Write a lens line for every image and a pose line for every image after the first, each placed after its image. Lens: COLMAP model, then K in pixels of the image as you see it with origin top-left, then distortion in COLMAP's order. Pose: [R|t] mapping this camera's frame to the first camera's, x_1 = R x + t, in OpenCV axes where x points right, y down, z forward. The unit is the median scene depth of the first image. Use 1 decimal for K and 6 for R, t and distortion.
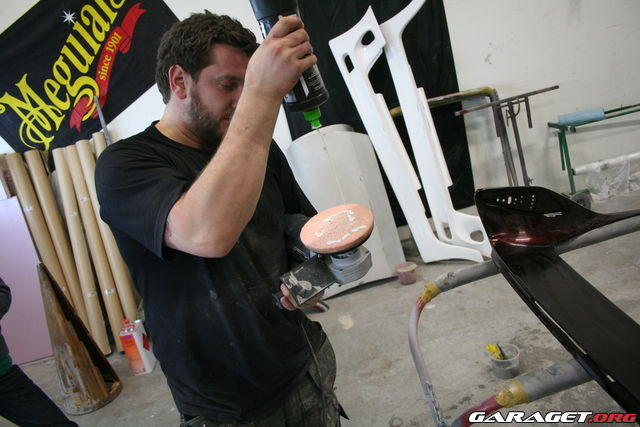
lens RADIAL K [[537.1, 0, 320.8], [0, 537.1, 207.3], [0, 0, 1]] dist [-0.138451, 0.115528]
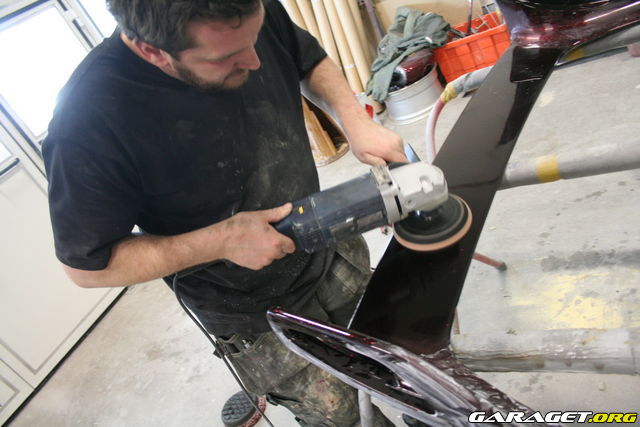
lens RADIAL K [[537.1, 0, 320.8], [0, 537.1, 207.3], [0, 0, 1]] dist [-0.138451, 0.115528]
pose [[0.780937, 0.150327, -0.606250, 0.327362], [0.137798, 0.905227, 0.401966, -0.042674], [0.609220, -0.397450, 0.686210, 0.024430]]
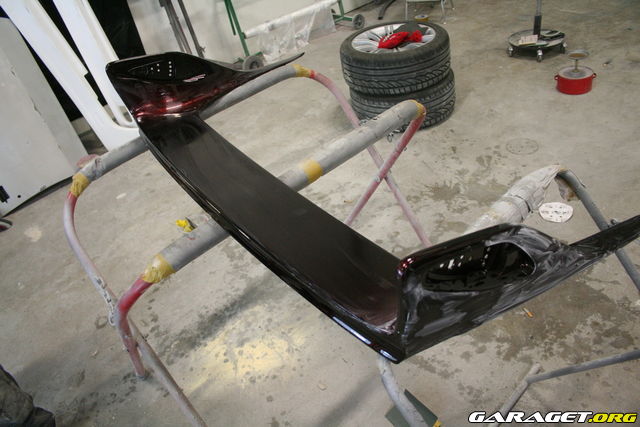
lens RADIAL K [[537.1, 0, 320.8], [0, 537.1, 207.3], [0, 0, 1]] dist [-0.138451, 0.115528]
pose [[0.849168, -0.246072, 0.467292, 0.062300], [0.136259, 0.956943, 0.256307, 0.011071], [-0.510242, -0.153975, 0.846135, 0.006081]]
